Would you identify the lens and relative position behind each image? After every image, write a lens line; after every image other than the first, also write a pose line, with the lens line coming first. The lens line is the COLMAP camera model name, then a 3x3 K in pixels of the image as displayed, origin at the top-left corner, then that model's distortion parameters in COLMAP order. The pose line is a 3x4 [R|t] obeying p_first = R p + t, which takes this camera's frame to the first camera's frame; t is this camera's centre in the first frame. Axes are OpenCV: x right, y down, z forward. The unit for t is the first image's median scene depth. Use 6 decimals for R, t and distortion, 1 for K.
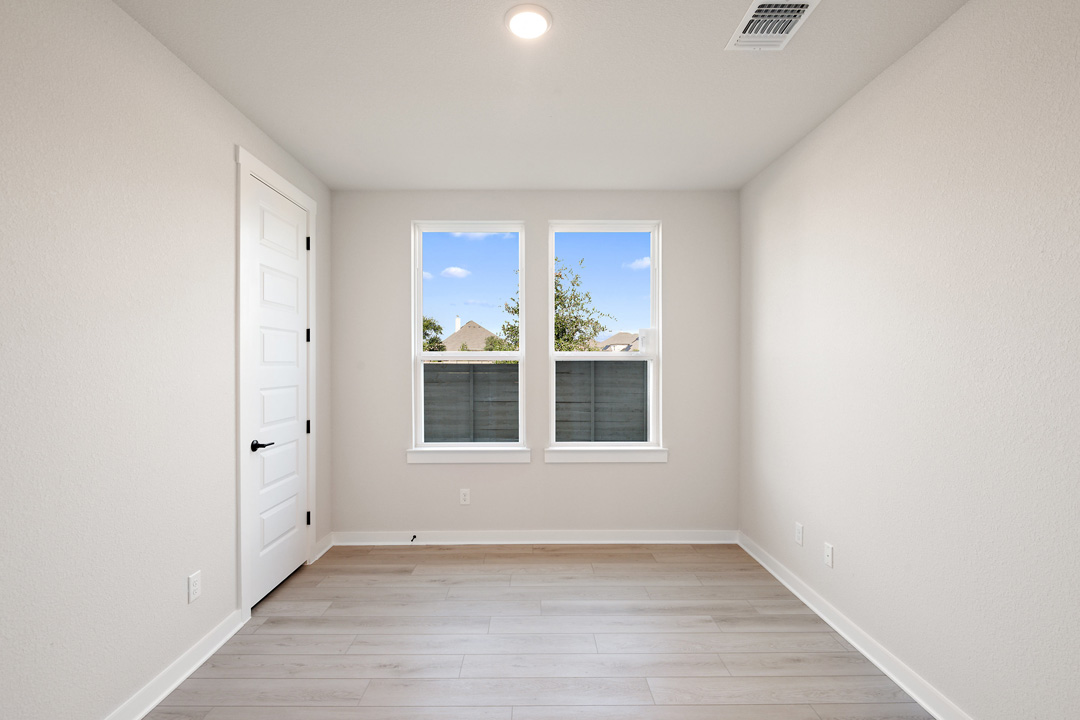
lens RADIAL K [[492.2, 0, 539.3], [0, 492.2, 365.7], [0, 0, 1]] dist [-0.001645, -0.004063]
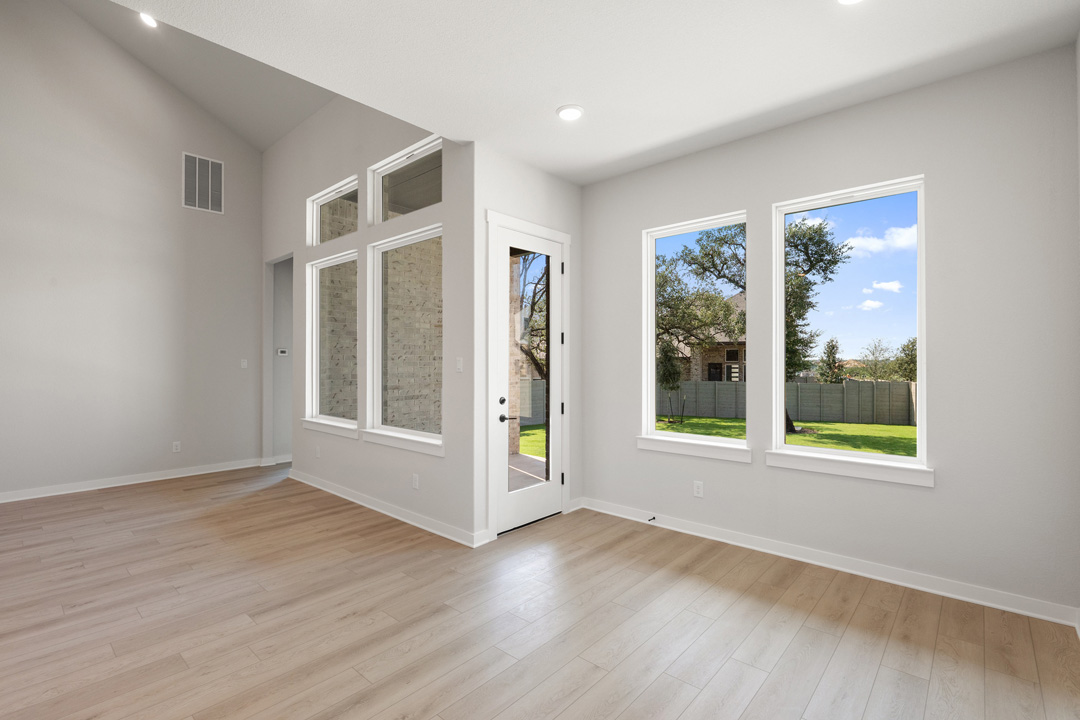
lens RADIAL K [[492.2, 0, 537.2], [0, 492.2, 359.4], [0, 0, 1]] dist [-0.001645, -0.004063]
pose [[0.739820, -0.003400, -0.672796, 0.315795], [0.000145, 0.999988, -0.004893, 0.001638], [0.672804, 0.003522, 0.739812, 0.018505]]
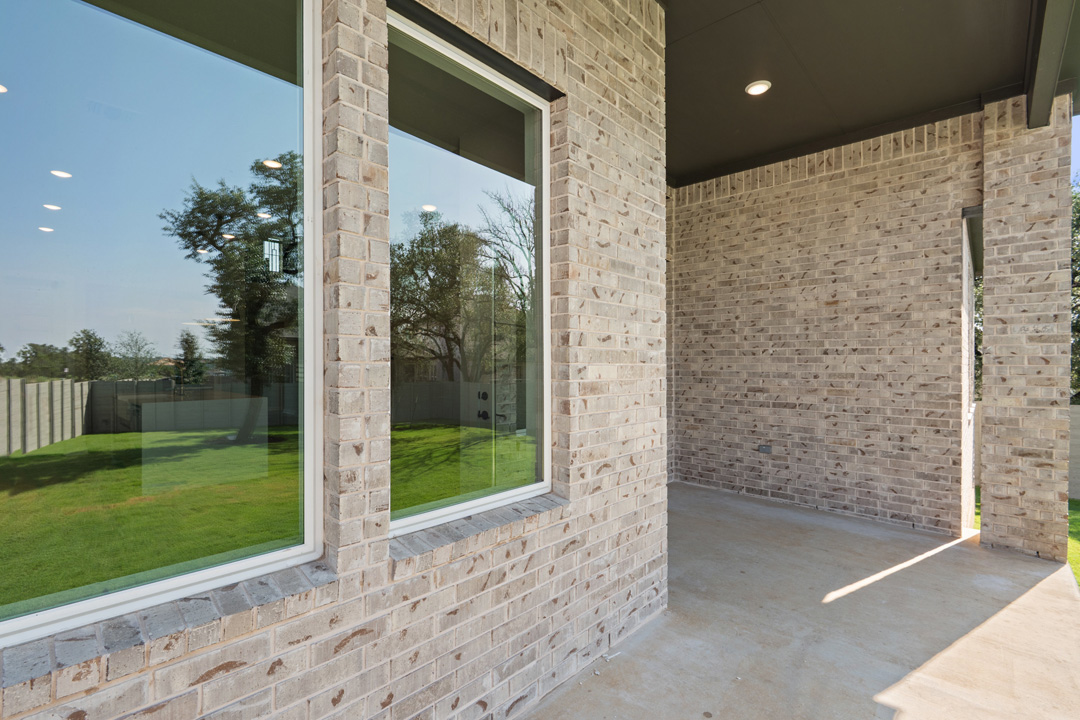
lens RADIAL K [[492.2, 0, 539.7], [0, 492.2, 361.6], [0, 0, 1]] dist [-0.001645, -0.004063]
pose [[-0.691152, 0.003840, -0.722699, 0.186950], [0.001847, 0.999992, 0.003547, 0.007583], [0.722707, 0.001117, -0.691153, 1.436272]]
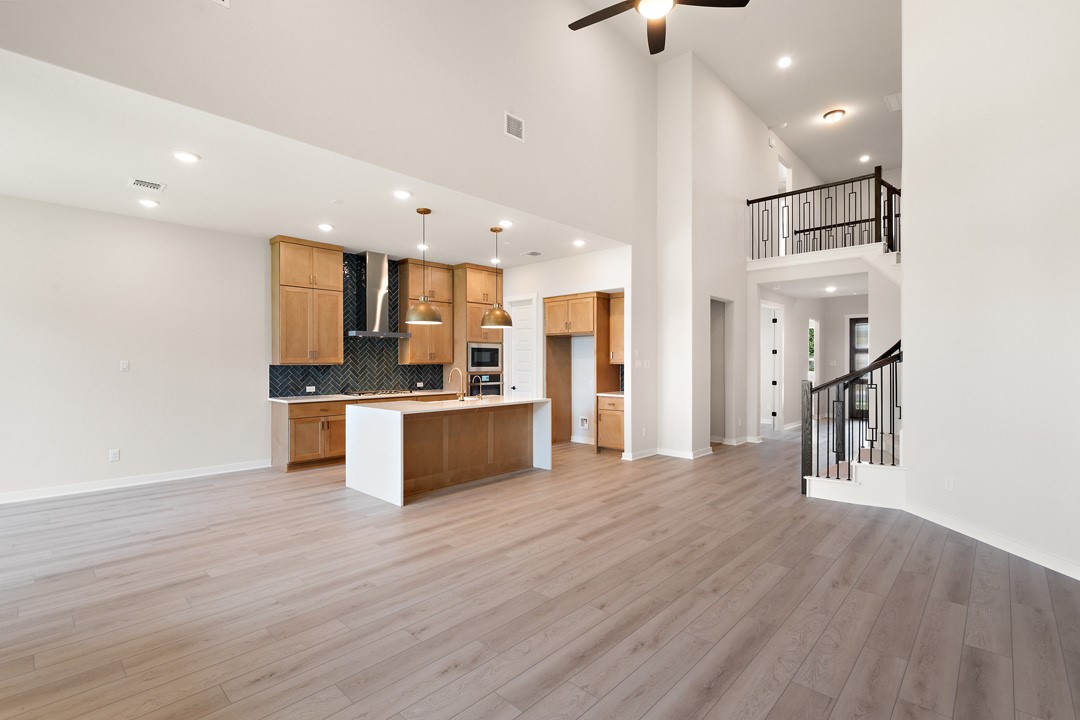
lens RADIAL K [[492.2, 0, 538.7], [0, 492.2, 360.3], [0, 0, 1]] dist [-0.001645, -0.004063]
pose [[-0.724425, 0.001601, 0.689352, -1.417228], [0.000783, 0.999999, -0.001500, -0.002434], [-0.689354, -0.000547, -0.724425, 0.473035]]
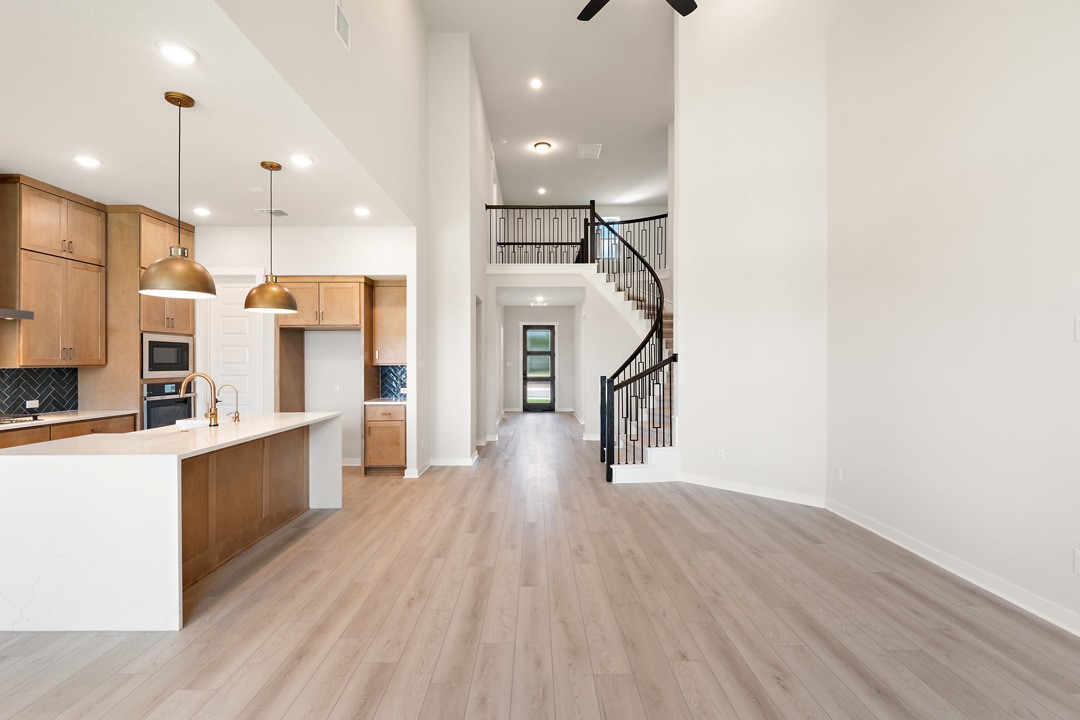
lens RADIAL K [[492.2, 0, 541.1], [0, 492.2, 361.6], [0, 0, 1]] dist [-0.001645, -0.004063]
pose [[-0.999985, 0.001777, -0.005169, -0.810554], [0.001781, 0.999998, -0.000630, -0.001243], [0.005168, -0.000639, -0.999986, 0.483724]]
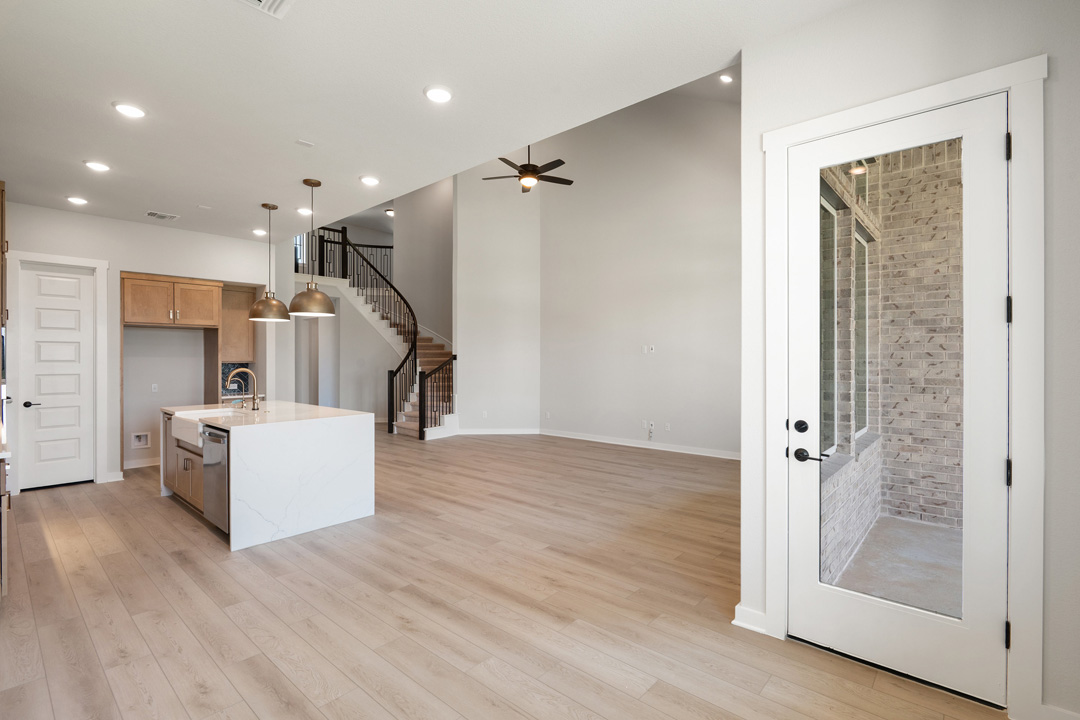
lens RADIAL K [[492.2, 0, 539.8], [0, 492.2, 359.9], [0, 0, 1]] dist [-0.001645, -0.004063]
pose [[-0.668006, 0.001516, -0.744155, 0.267585], [0.000460, 0.999999, 0.001624, -0.003883], [0.744156, 0.000742, -0.668005, 0.879486]]
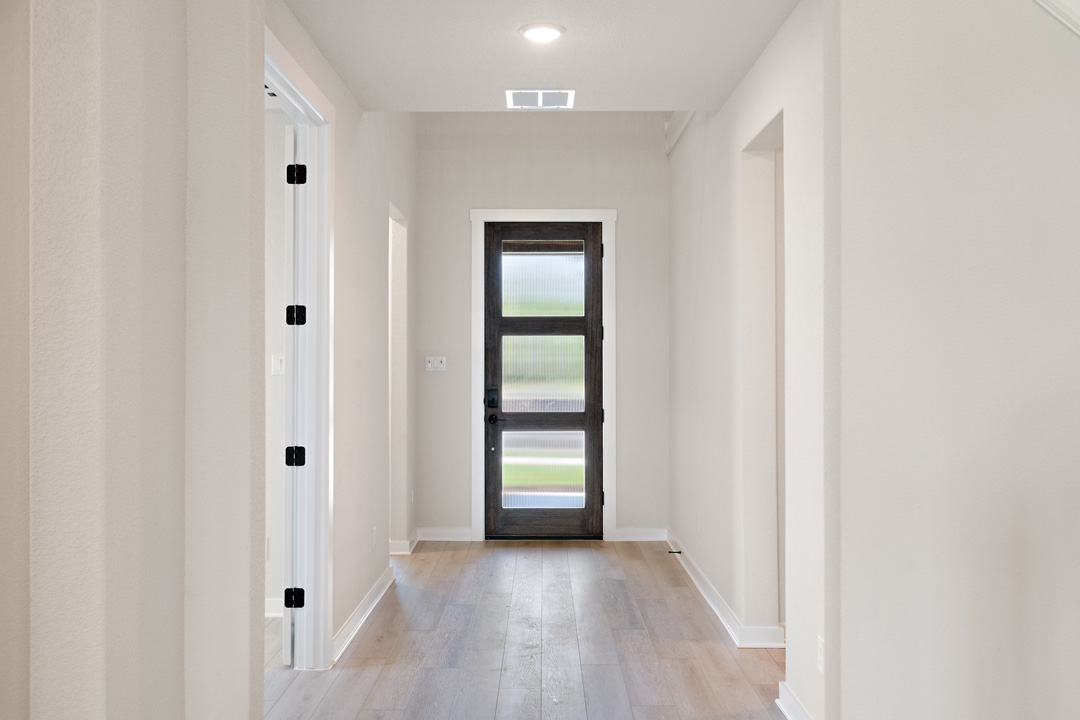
lens RADIAL K [[1088.8, 0, 539.9], [0, 1088.8, 357.9], [0, 0, 1]] dist [0.000748, 0.000000]
pose [[-0.999963, 0.001186, 0.008484, -0.822364], [0.001232, 0.999985, 0.005373, -0.011834], [-0.008478, 0.005383, -0.999950, -0.984173]]
